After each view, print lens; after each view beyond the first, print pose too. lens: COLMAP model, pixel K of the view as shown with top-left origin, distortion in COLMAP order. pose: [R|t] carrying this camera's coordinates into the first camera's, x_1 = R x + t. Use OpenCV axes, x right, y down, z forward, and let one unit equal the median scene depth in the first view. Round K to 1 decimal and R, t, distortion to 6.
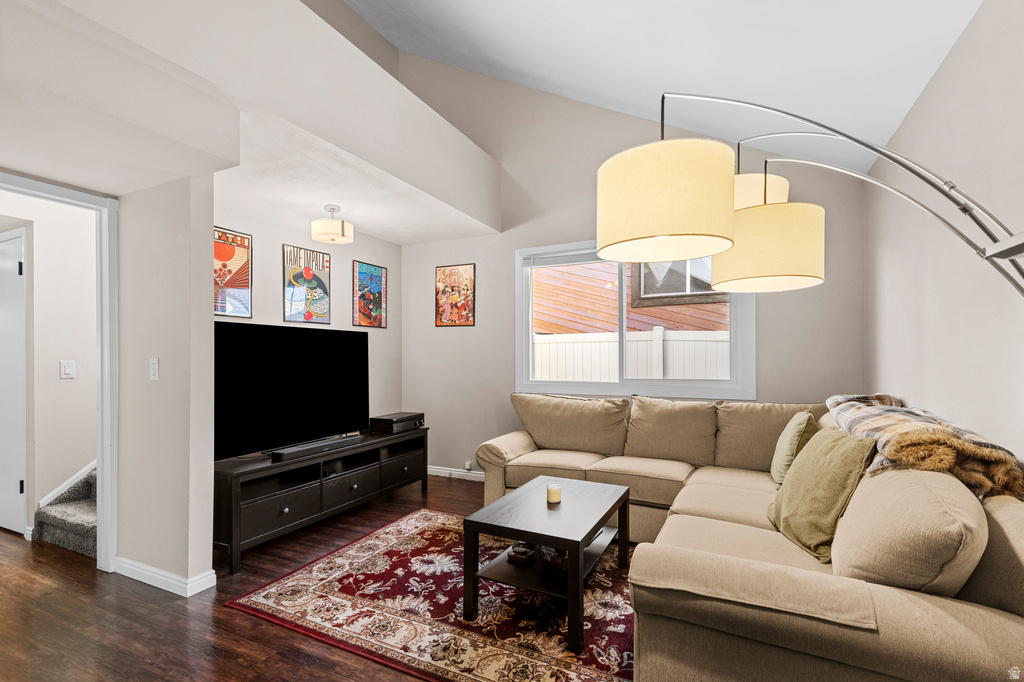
lens RADIAL K [[464.0, 0, 514.7], [0, 464.0, 348.9], [0, 0, 1]] dist [-0.016146, -0.004073]
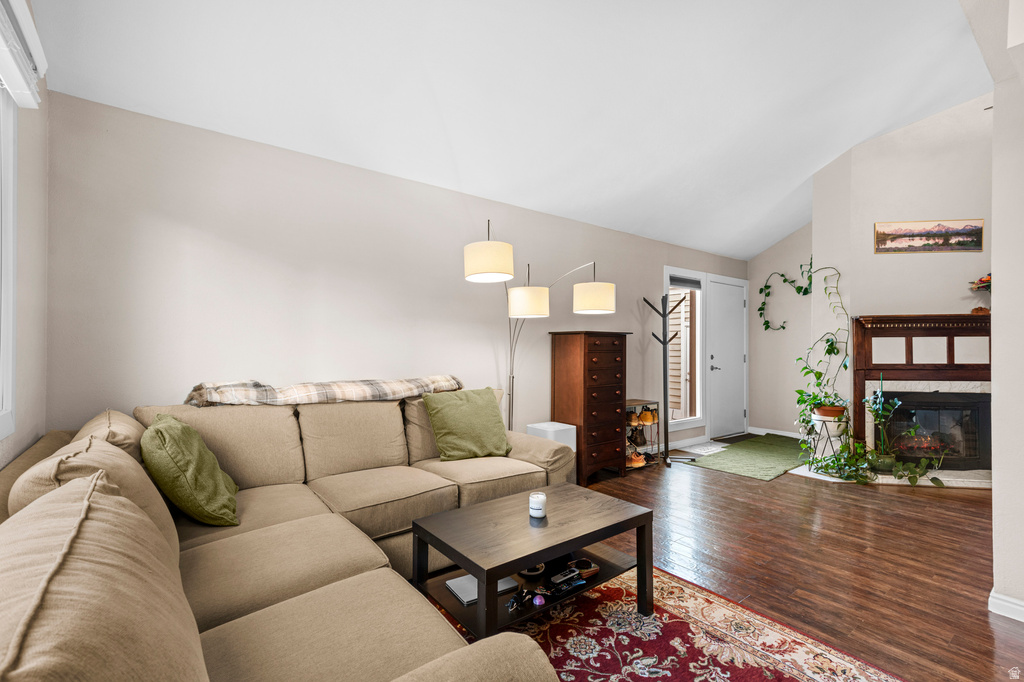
lens RADIAL K [[464.0, 0, 510.6], [0, 464.0, 344.7], [0, 0, 1]] dist [-0.016146, -0.004073]
pose [[-0.896635, 0.002158, 0.442766, -0.265464], [-0.004668, 0.999886, -0.014328, 0.037642], [-0.442747, -0.014914, -0.896523, 1.960000]]
